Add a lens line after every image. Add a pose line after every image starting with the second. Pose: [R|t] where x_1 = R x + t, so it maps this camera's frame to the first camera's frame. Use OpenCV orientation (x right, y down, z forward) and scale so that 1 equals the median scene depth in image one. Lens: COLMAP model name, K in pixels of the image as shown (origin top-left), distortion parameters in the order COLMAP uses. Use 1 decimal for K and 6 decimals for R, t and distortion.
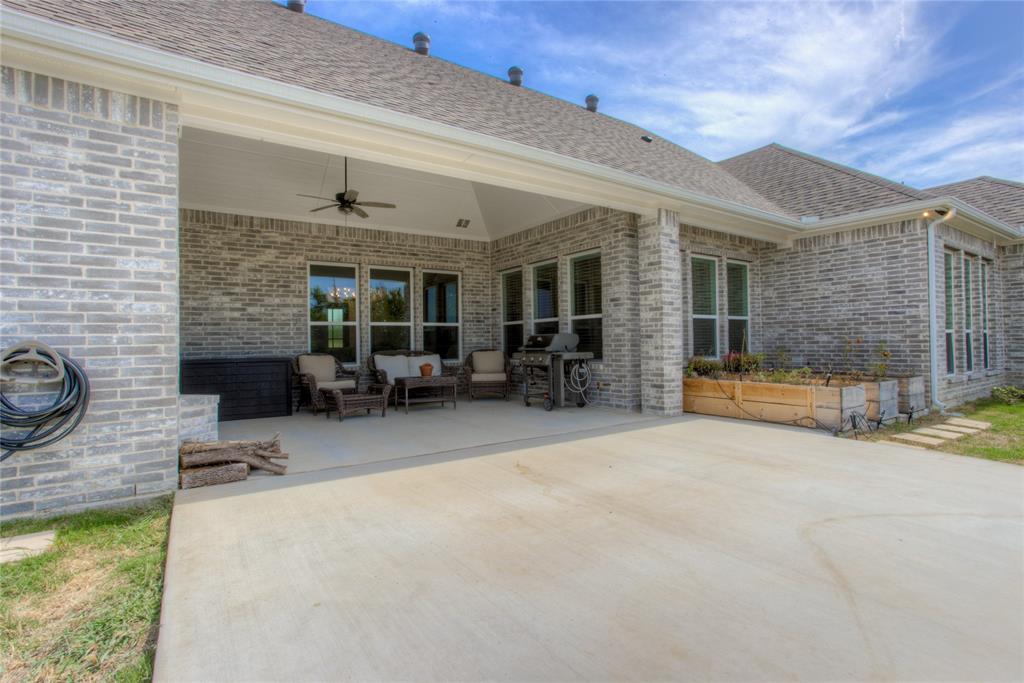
lens RADIAL K [[489.6, 0, 514.4], [0, 489.6, 342.1], [0, 0, 1]] dist [0.015786, 0.006489]
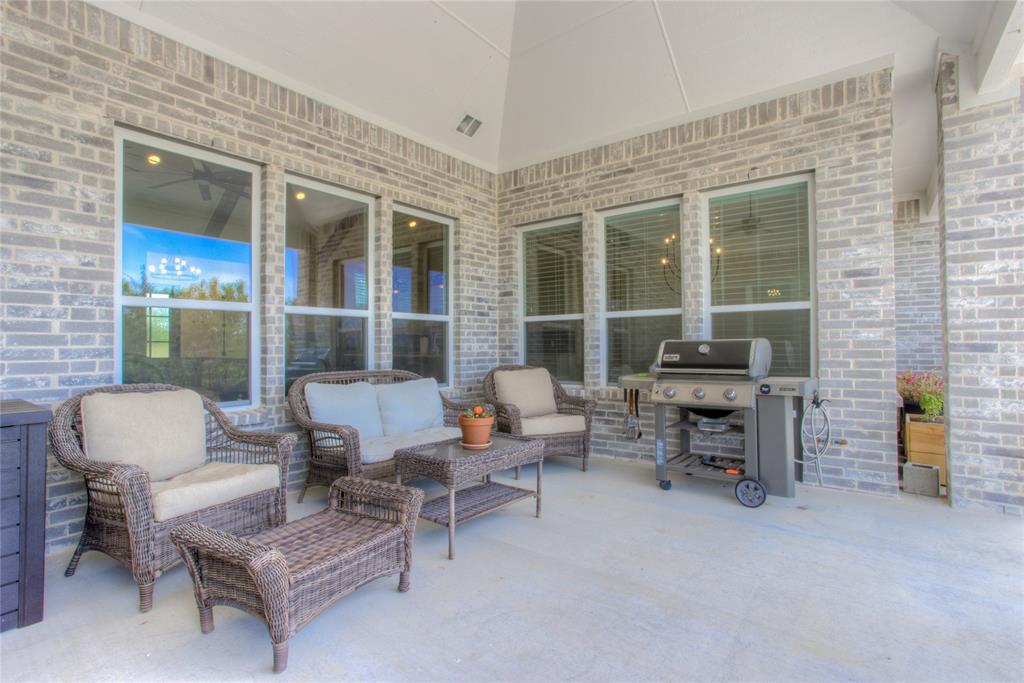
lens RADIAL K [[489.6, 0, 513.0], [0, 489.6, 336.9], [0, 0, 1]] dist [0.015786, 0.006489]
pose [[0.947100, 0.015628, 0.320559, -0.254023], [-0.009425, 0.999737, -0.020895, -0.006152], [-0.320801, 0.016768, 0.946998, 0.551396]]
